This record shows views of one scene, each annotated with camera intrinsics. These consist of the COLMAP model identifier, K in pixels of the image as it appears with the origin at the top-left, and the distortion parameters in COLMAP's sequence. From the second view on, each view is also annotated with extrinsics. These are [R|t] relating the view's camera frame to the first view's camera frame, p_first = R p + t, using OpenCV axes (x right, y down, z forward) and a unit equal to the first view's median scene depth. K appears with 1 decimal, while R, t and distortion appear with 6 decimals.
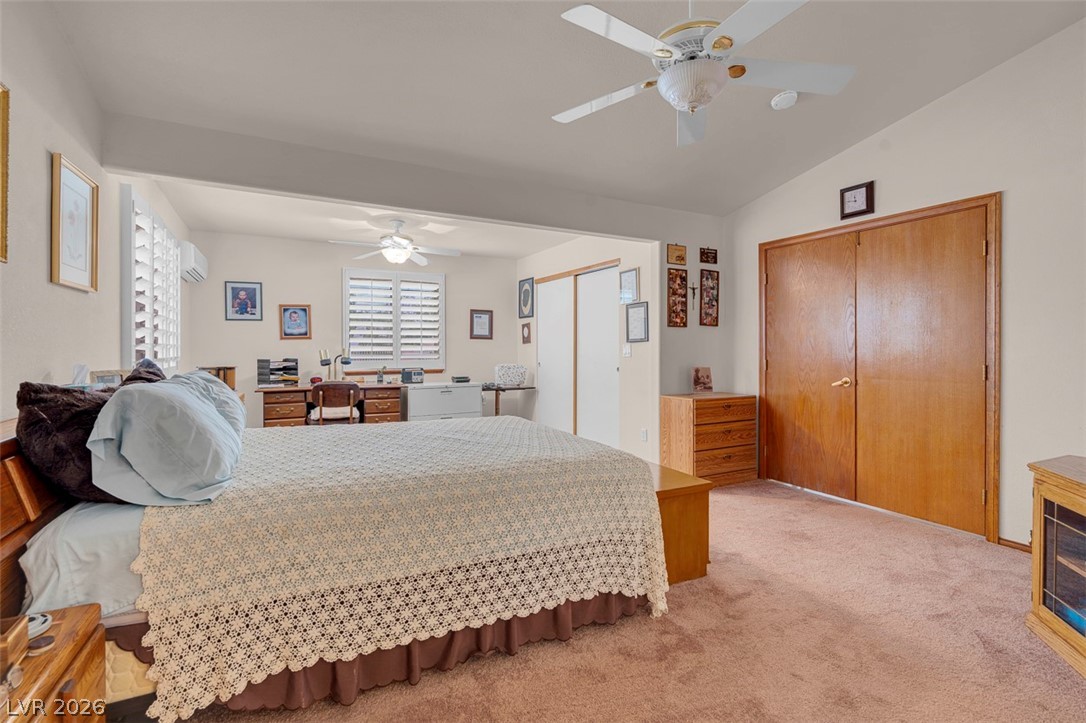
lens RADIAL K [[494.8, 0, 539.3], [0, 494.8, 352.8], [0, 0, 1]] dist [-0.002490, 0.001874]
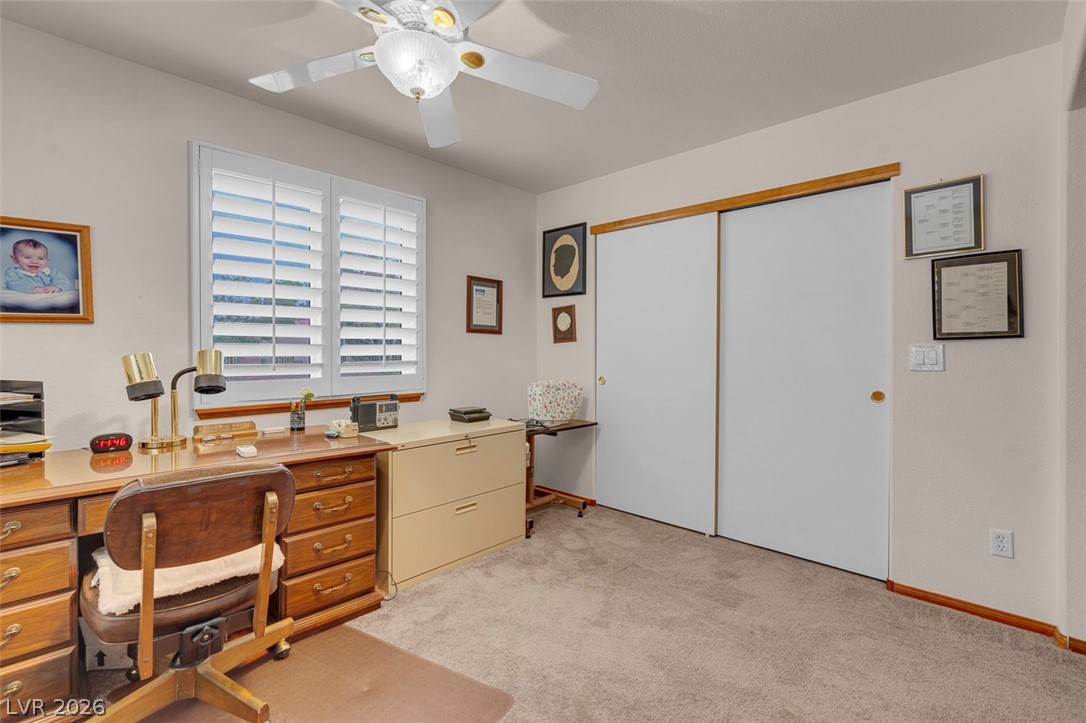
lens RADIAL K [[494.8, 0, 539.3], [0, 494.8, 352.8], [0, 0, 1]] dist [-0.002490, 0.001874]
pose [[0.948471, 0.001876, 0.316859, -0.273049], [-0.000525, 0.999990, -0.004346, -0.005387], [-0.316864, 0.003956, 0.948463, 0.569984]]
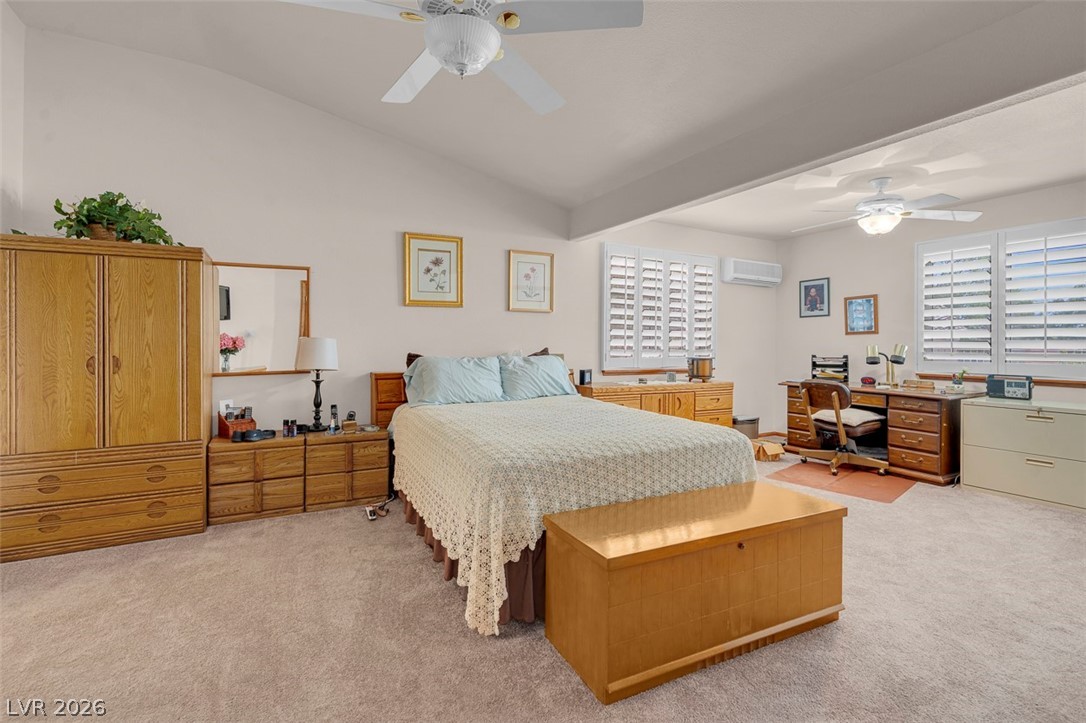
lens RADIAL K [[494.8, 0, 539.3], [0, 494.8, 352.8], [0, 0, 1]] dist [-0.002490, 0.001874]
pose [[0.009128, 0.020963, -0.999739, 0.412836], [-0.015212, 0.999667, 0.020822, -0.002934], [0.999843, 0.015018, 0.009443, 0.399153]]
